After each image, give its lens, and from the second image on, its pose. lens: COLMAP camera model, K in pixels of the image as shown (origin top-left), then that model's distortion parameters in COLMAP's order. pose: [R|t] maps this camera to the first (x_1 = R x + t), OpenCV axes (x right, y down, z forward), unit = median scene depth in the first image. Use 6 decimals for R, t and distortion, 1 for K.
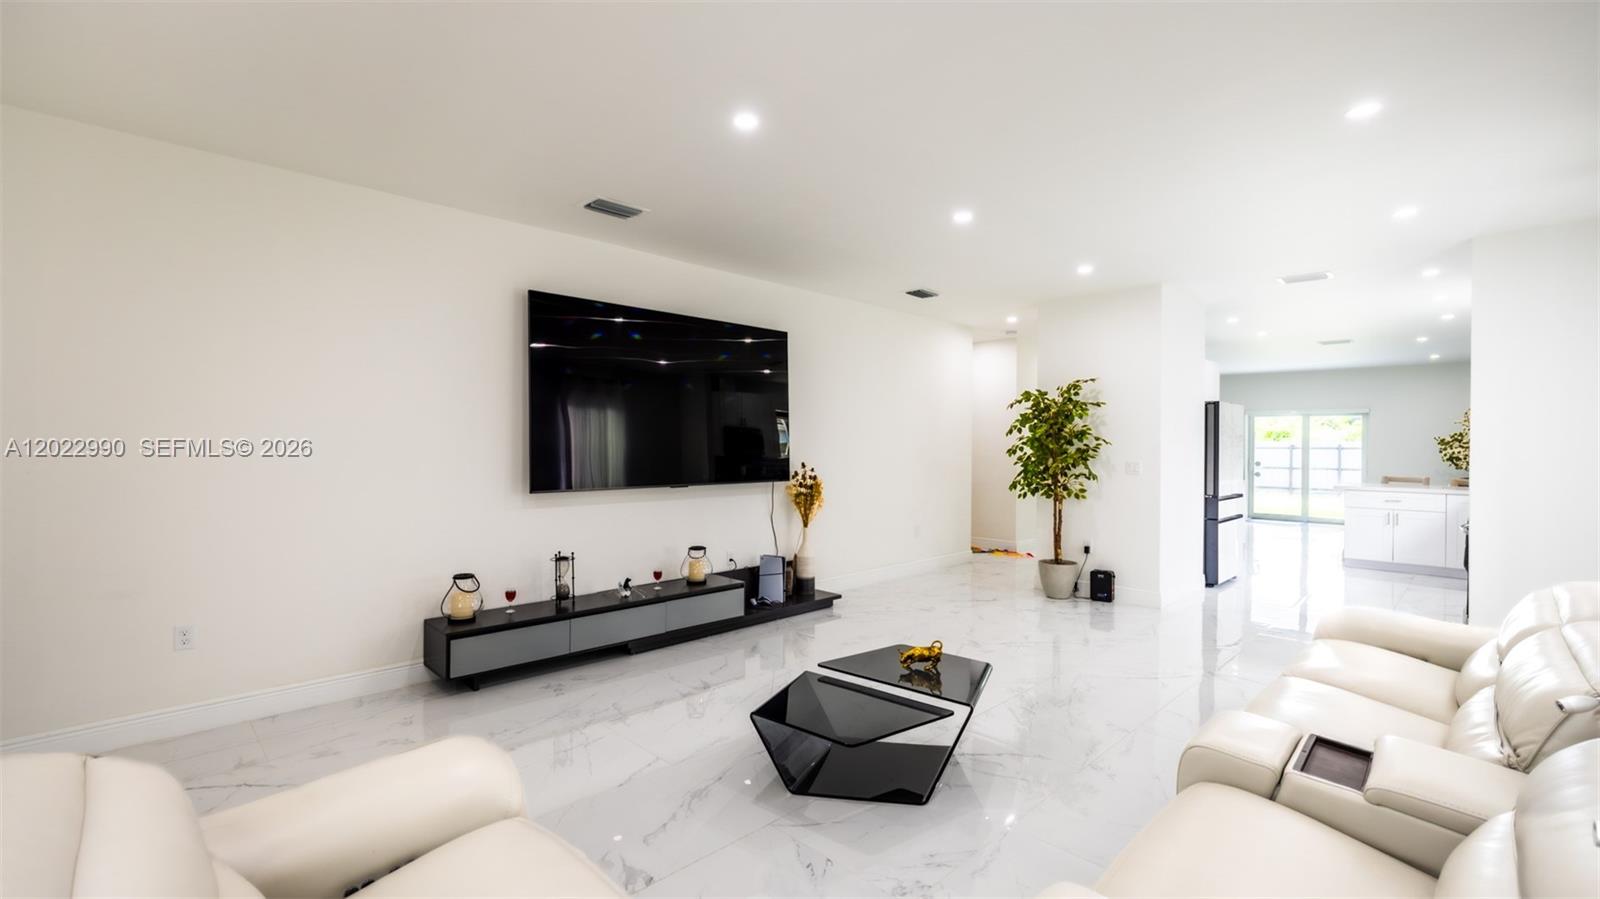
lens RADIAL K [[691.4, 0, 800.0], [0, 691.4, 449.5], [0, 0, 1]] dist [0.000785, 0.000061]
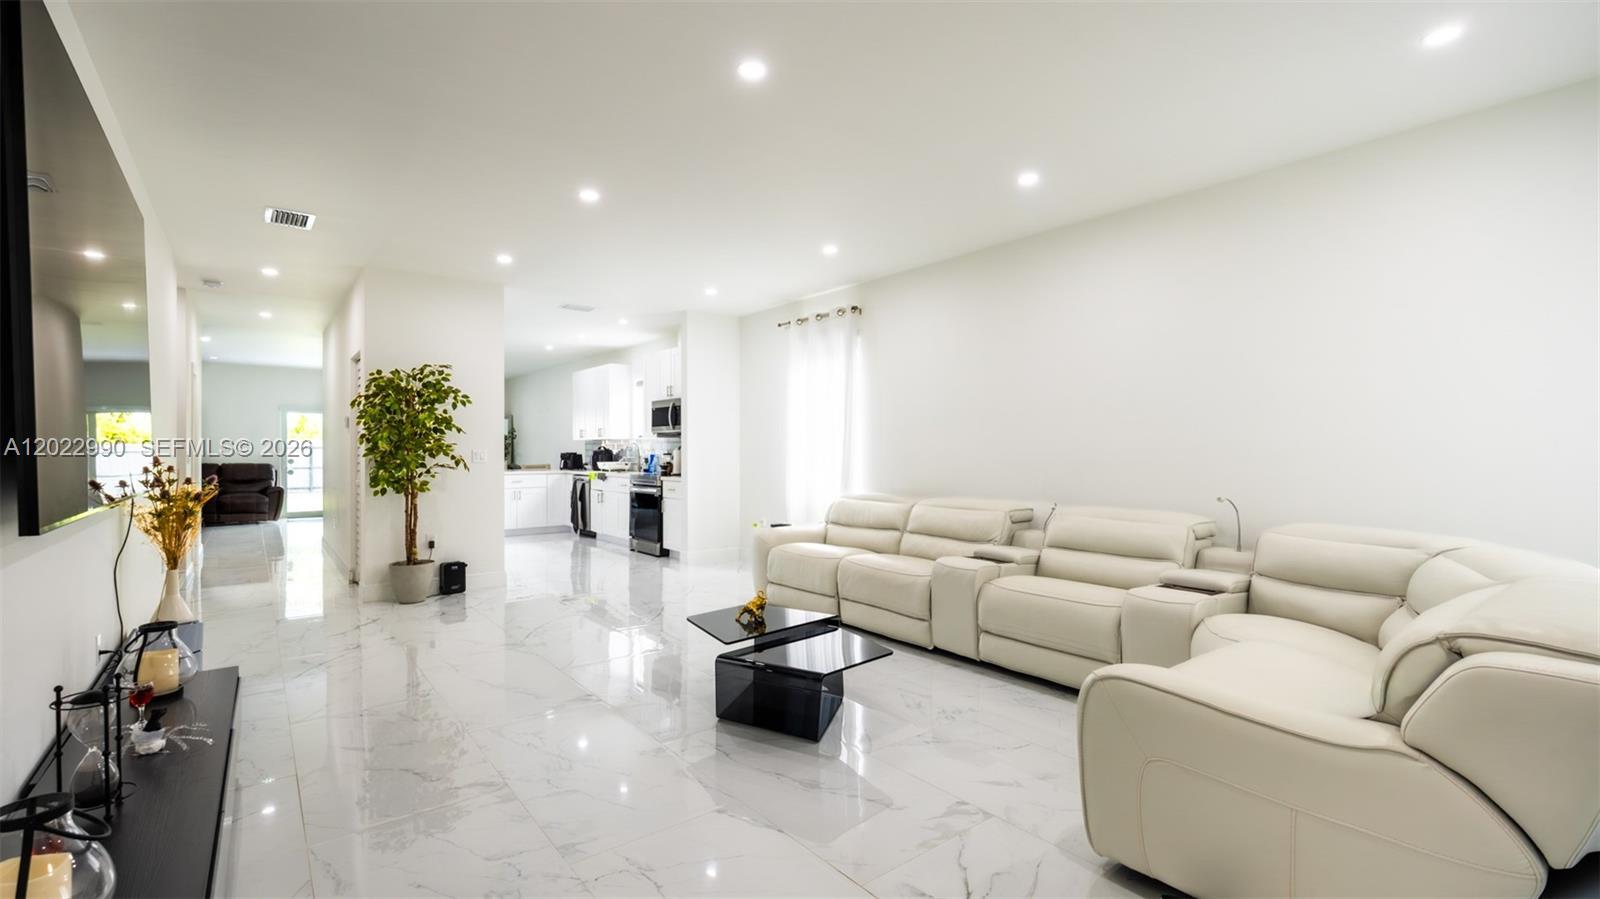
lens RADIAL K [[689.2, 0, 800.0], [0, 689.2, 449.5], [0, 0, 1]] dist [0.000398, 0.000022]
pose [[0.114117, -0.005944, 0.993450, -0.467642], [0.010795, 0.999930, 0.004743, 0.015437], [-0.993409, 0.010183, 0.114173, 0.390628]]
